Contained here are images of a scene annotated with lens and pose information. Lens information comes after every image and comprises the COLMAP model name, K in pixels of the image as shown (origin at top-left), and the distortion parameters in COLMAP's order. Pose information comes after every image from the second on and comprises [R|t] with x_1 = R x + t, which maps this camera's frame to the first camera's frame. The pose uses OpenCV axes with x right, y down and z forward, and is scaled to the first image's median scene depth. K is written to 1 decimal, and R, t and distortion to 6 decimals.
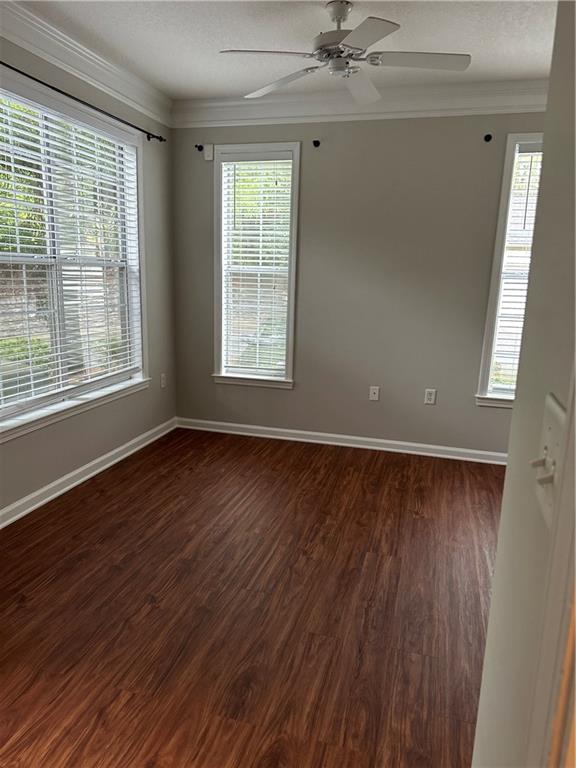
lens RADIAL K [[542.9, 0, 287.9], [0, 542.9, 385.4], [0, 0, 1]] dist [0.041011, -0.007105]
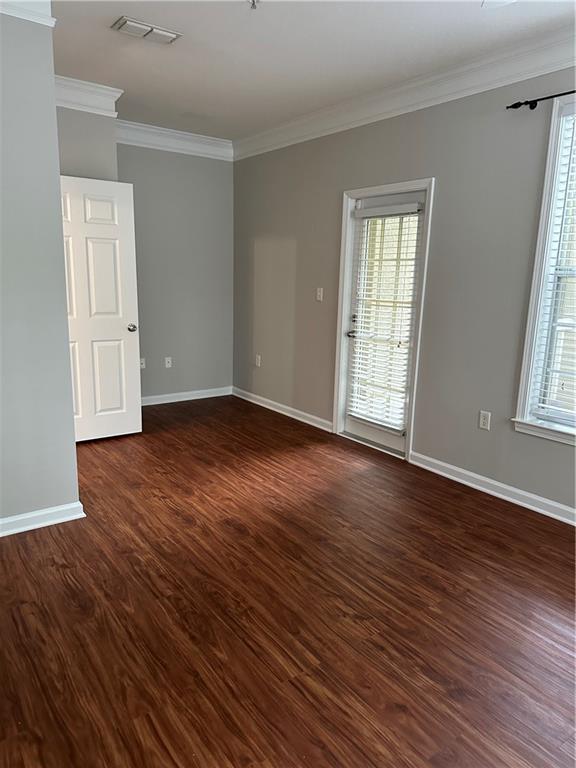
lens RADIAL K [[542.9, 0, 287.2], [0, 542.9, 381.3], [0, 0, 1]] dist [0.041011, -0.007105]
pose [[-0.617111, 0.114493, -0.778502, 0.850983], [-0.205876, 0.931402, 0.300175, -0.298194], [0.759466, 0.345517, -0.551207, 1.533737]]
